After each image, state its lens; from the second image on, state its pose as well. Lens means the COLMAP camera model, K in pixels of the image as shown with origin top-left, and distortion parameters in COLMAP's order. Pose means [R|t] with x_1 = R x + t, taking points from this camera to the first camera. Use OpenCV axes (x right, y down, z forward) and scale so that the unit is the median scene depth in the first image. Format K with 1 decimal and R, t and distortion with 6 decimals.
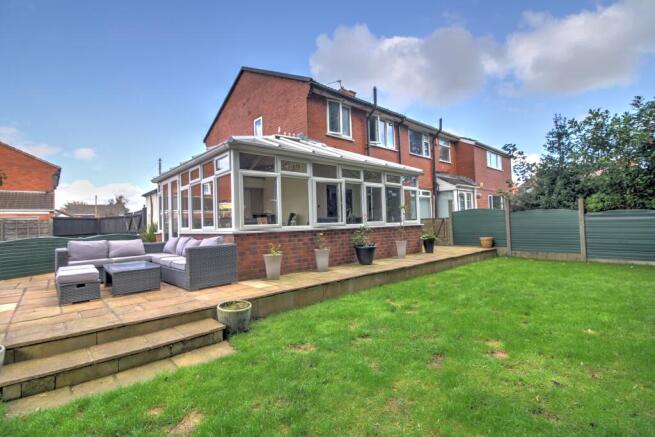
lens RADIAL K [[306.7, 0, 328.1], [0, 306.7, 214.3], [0, 0, 1]] dist [-0.019930, -0.000086]
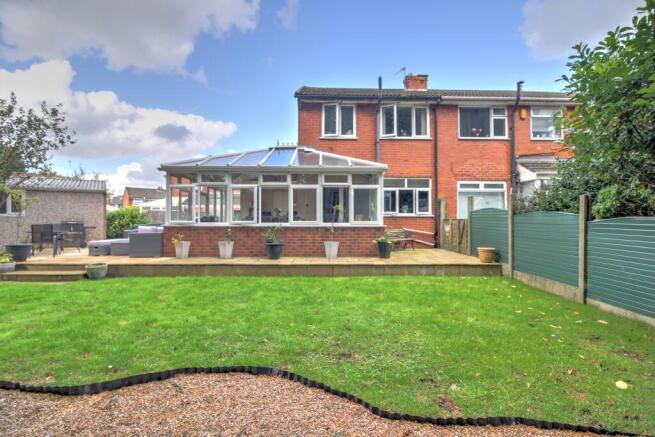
lens RADIAL K [[306.7, 0, 328.1], [0, 306.7, 214.3], [0, 0, 1]] dist [-0.019930, -0.000086]
pose [[0.755347, 0.021773, -0.654963, 0.727741], [-0.003350, 0.999563, 0.029366, -0.025401], [0.655316, -0.019987, 0.755090, 0.200230]]
